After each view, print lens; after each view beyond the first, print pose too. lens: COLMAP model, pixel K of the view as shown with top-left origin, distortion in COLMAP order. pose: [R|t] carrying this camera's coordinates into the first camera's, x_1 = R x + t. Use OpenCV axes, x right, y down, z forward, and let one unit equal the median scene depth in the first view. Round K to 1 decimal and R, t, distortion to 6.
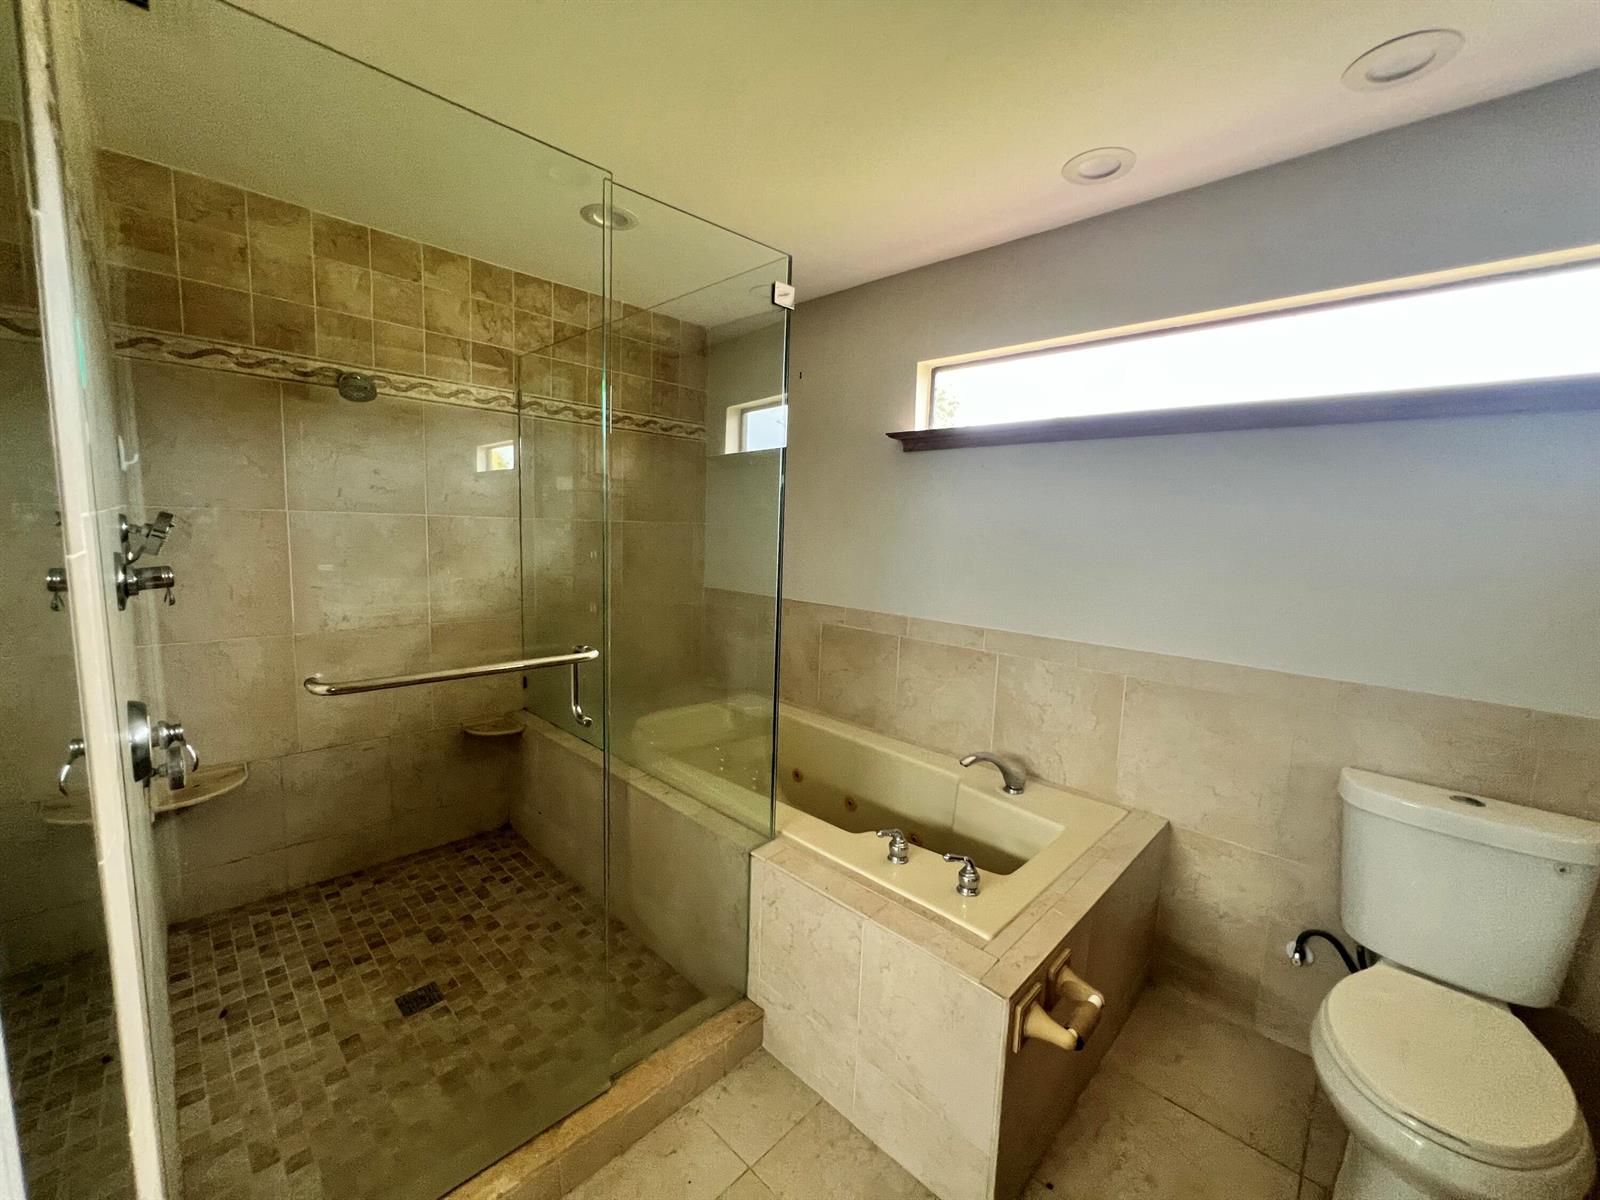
lens RADIAL K [[641.3, 0, 797.8], [0, 641.3, 599.8], [0, 0, 1]] dist [-0.000206, 0.000065]
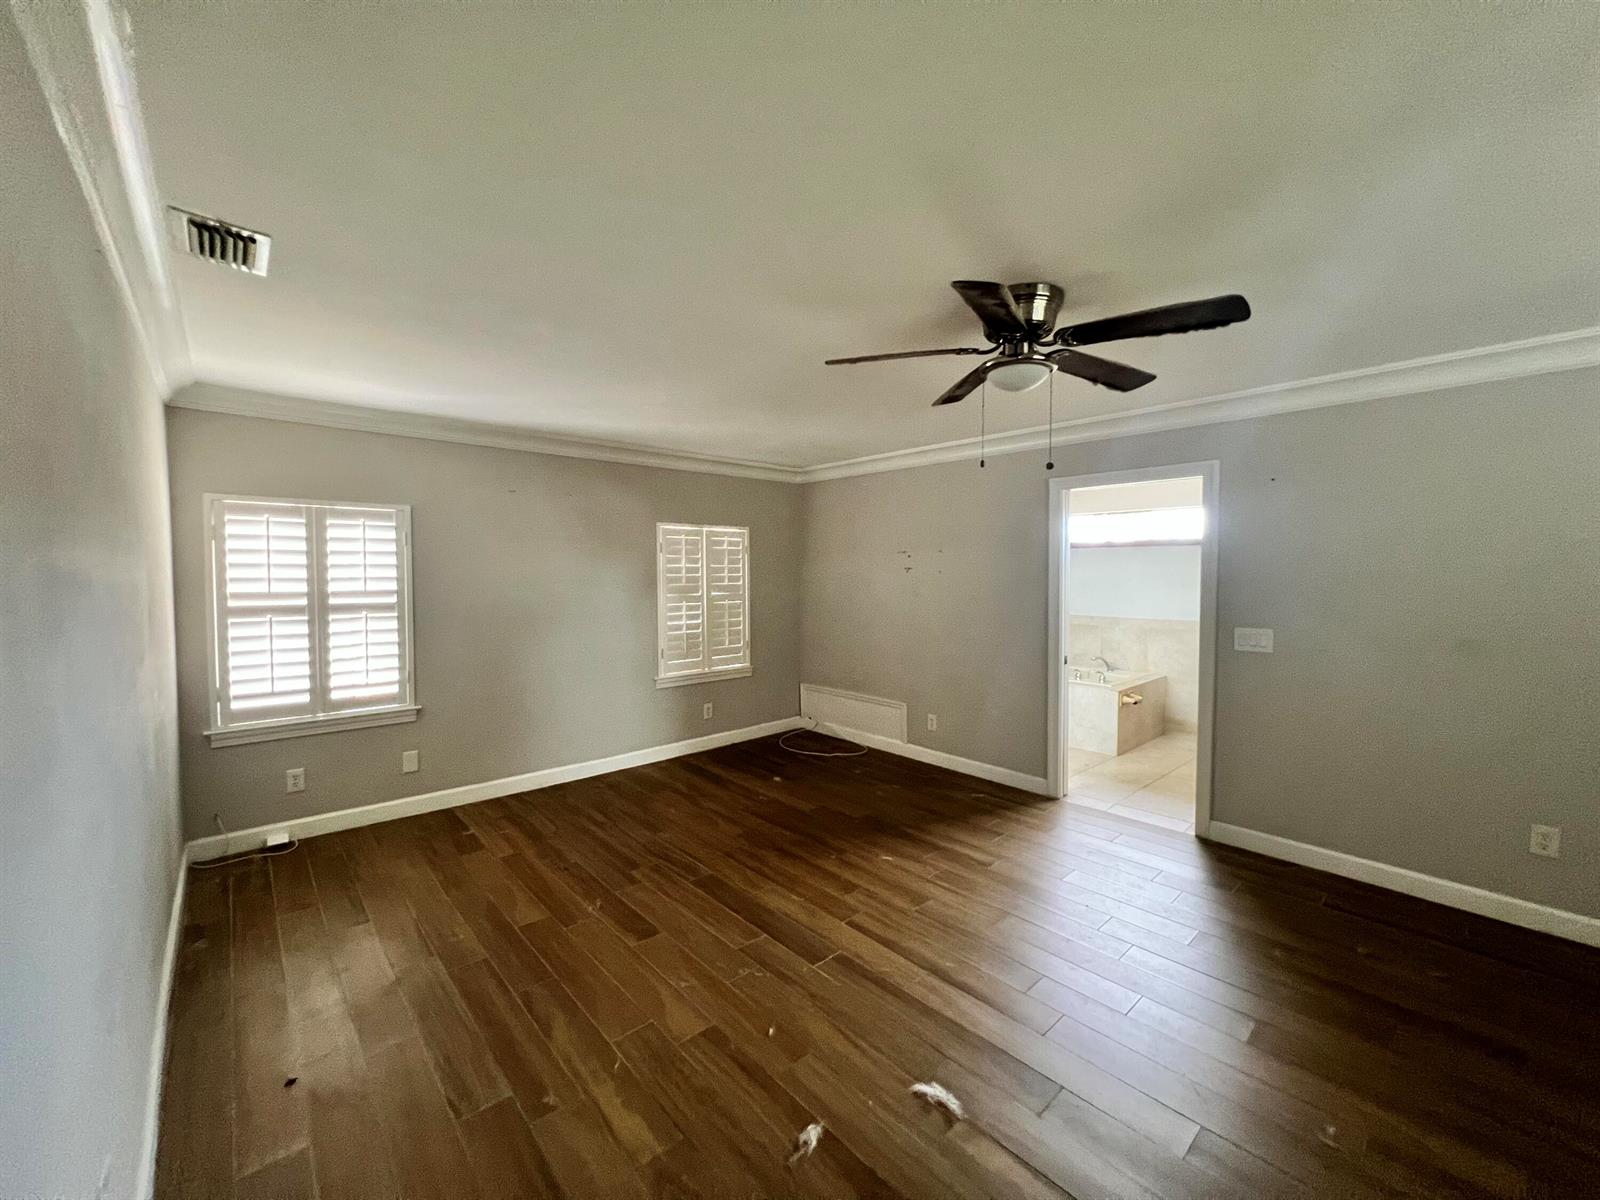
lens RADIAL K [[641.3, 0, 797.8], [0, 641.3, 599.8], [0, 0, 1]] dist [-0.000206, 0.000065]
pose [[0.997272, -0.027875, -0.068352, -0.870680], [0.022451, 0.996632, -0.078869, 0.186370], [0.070320, 0.077119, 0.994539, -2.013213]]
